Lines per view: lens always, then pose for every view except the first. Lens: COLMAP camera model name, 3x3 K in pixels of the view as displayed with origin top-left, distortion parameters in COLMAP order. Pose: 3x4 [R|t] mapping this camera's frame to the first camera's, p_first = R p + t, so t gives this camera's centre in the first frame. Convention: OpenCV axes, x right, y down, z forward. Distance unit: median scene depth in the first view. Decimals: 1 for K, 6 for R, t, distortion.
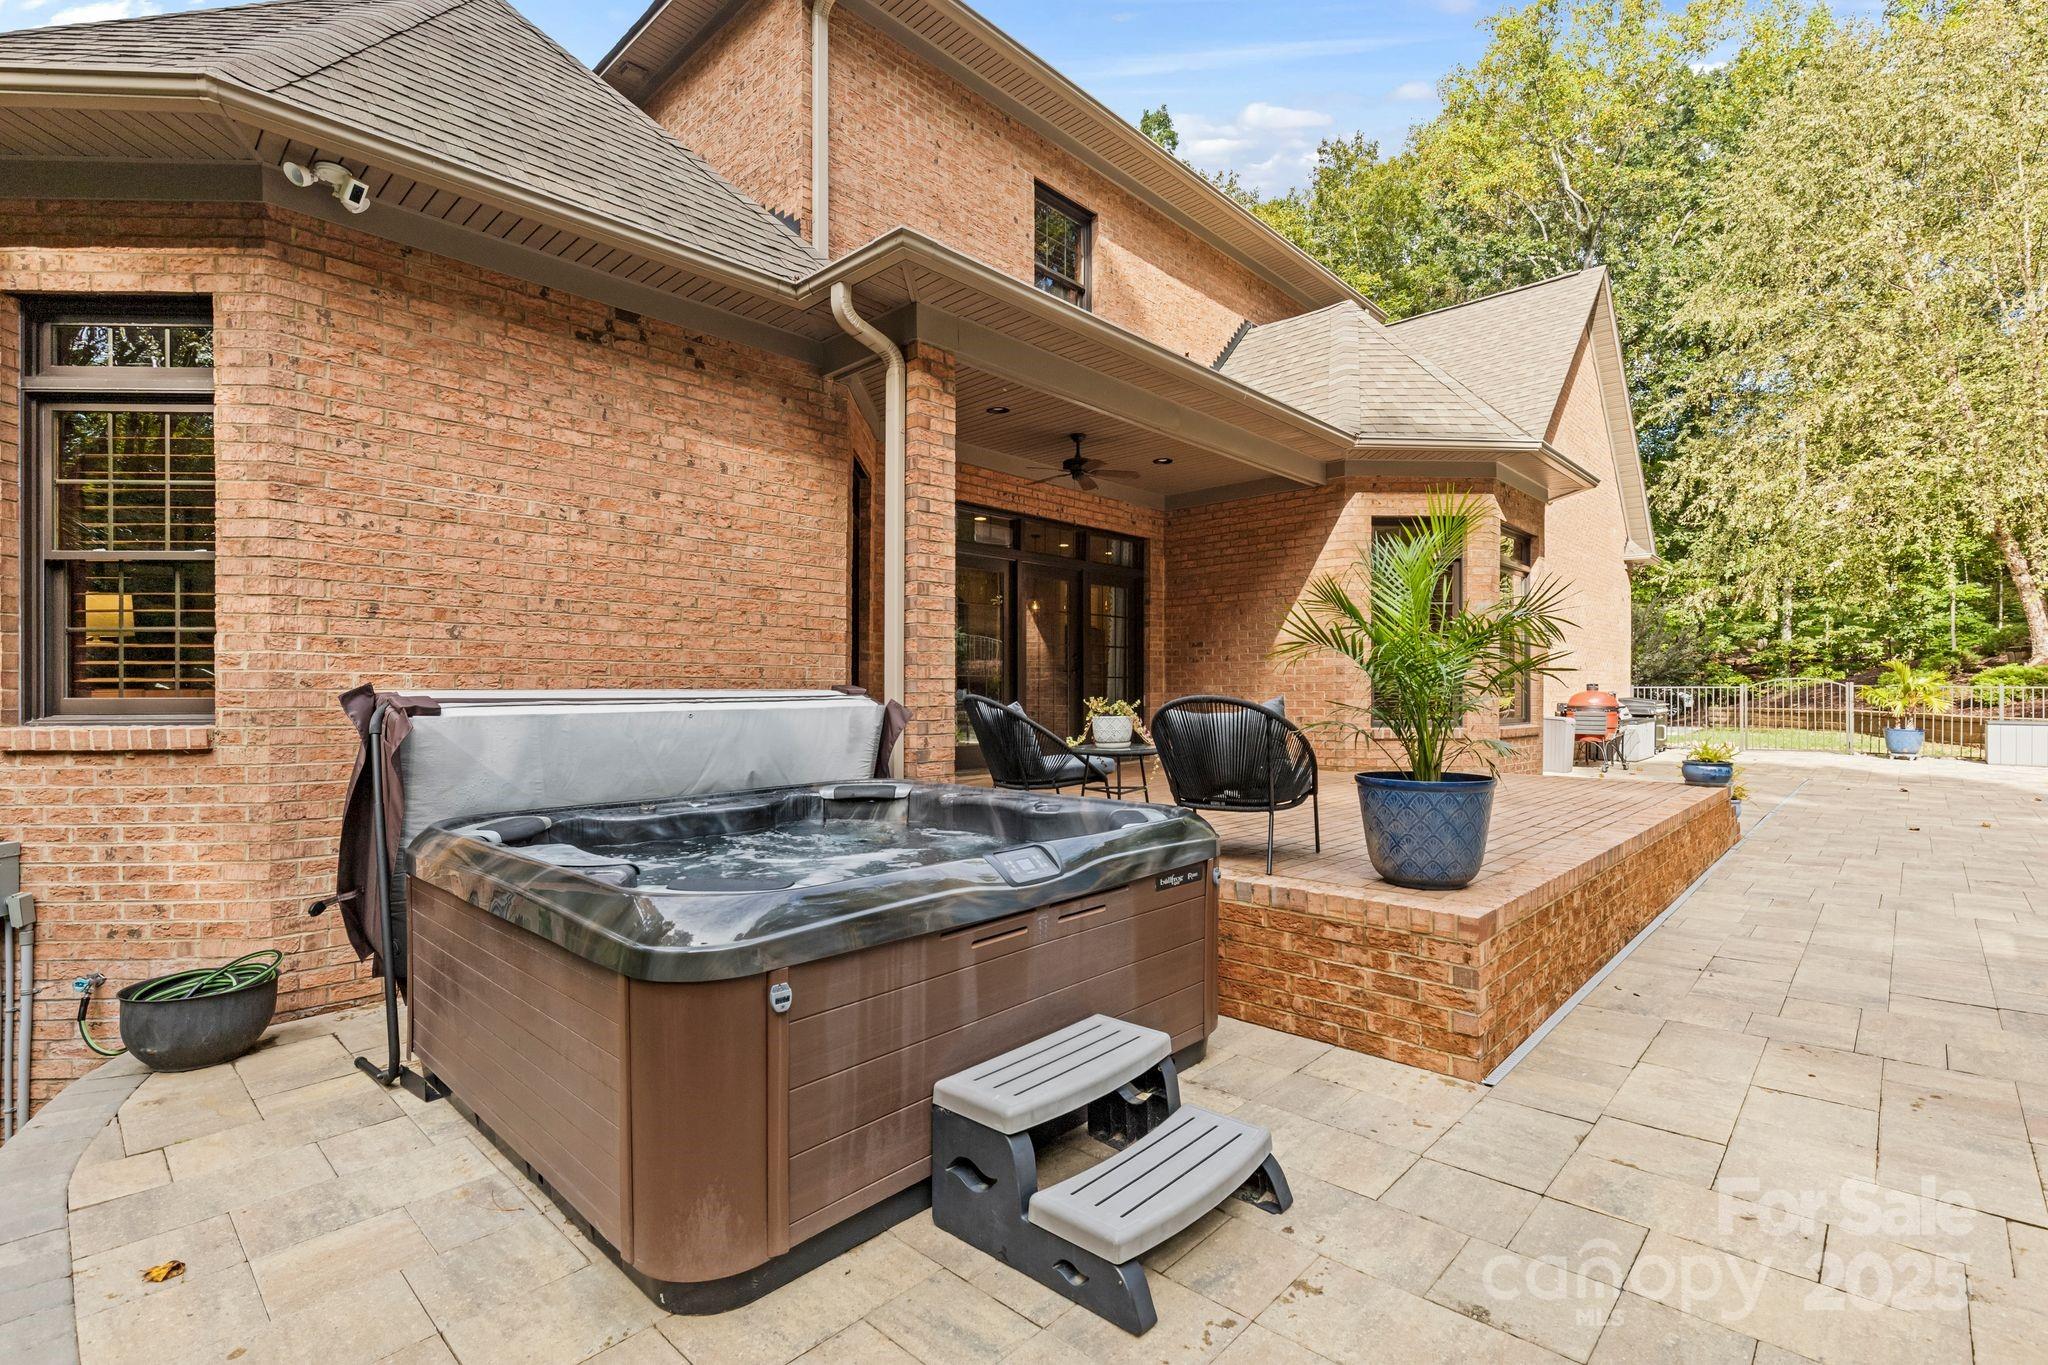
lens RADIAL K [[938.1, 0, 1025.8], [0, 938.1, 692.1], [0, 0, 1]] dist [0.011924, -0.000790]
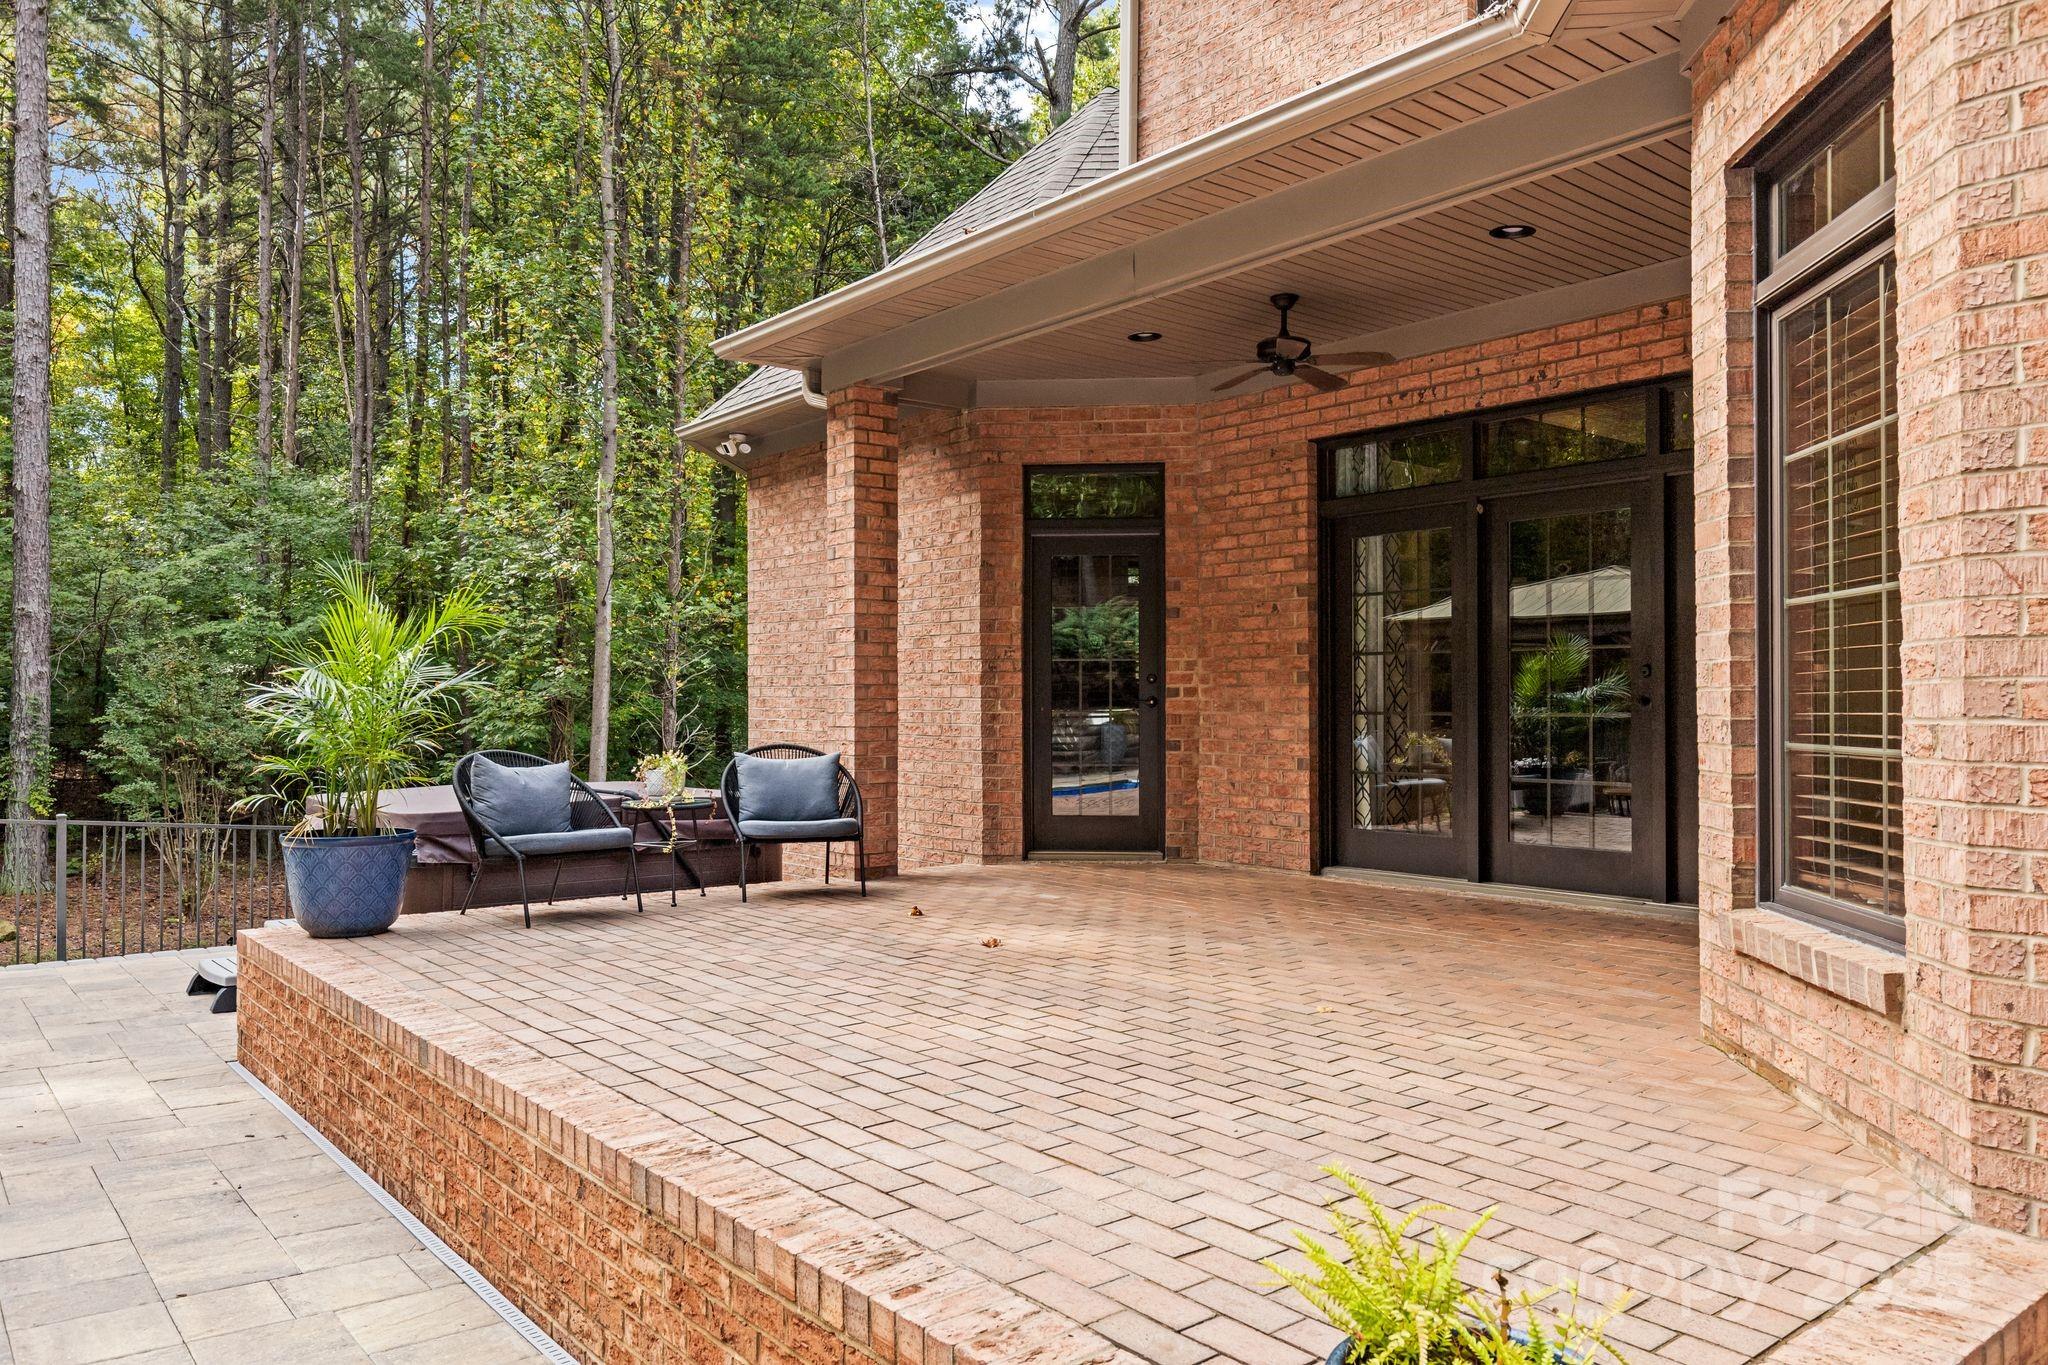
lens RADIAL K [[1443.5, 0, 1035.8], [0, 1443.5, 670.7], [0, 0, 1]] dist [-0.006832, -0.002484]
pose [[-0.121194, -0.021215, -0.992402, 1.565093], [-0.000926, 0.999774, -0.021259, -0.047261], [0.992628, -0.001658, -0.121186, 1.583283]]
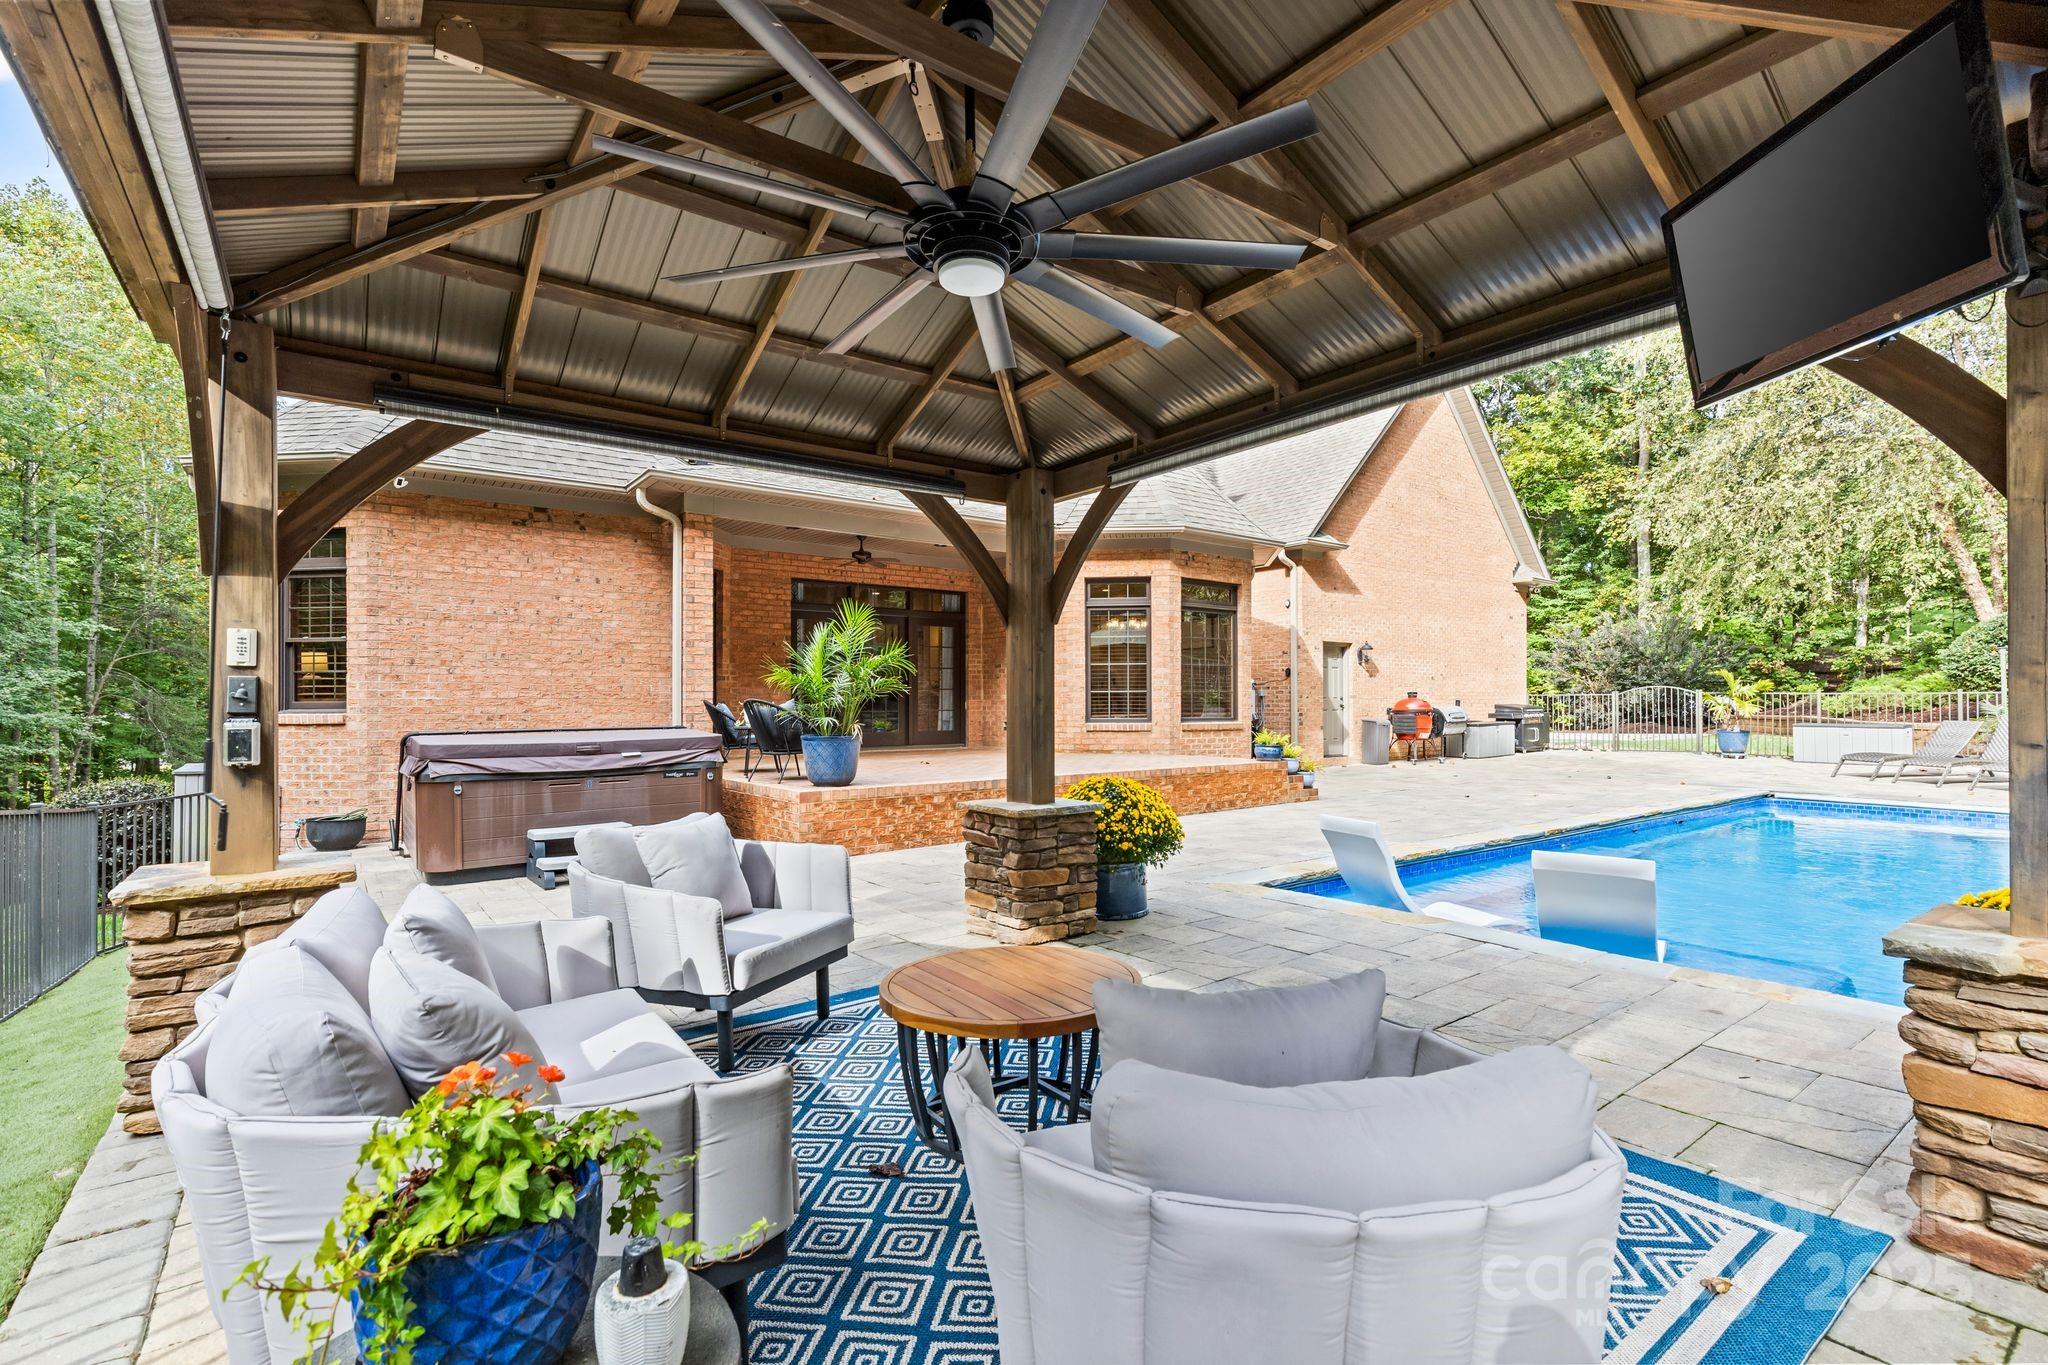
lens RADIAL K [[938.1, 0, 1030.5], [0, 938.1, 699.8], [0, 0, 1]] dist [0.011924, -0.000790]
pose [[0.985484, -0.003629, -0.169730, 0.994548], [0.002925, 0.999986, -0.004399, 0.014392], [0.169743, 0.003839, 0.985481, -0.832895]]
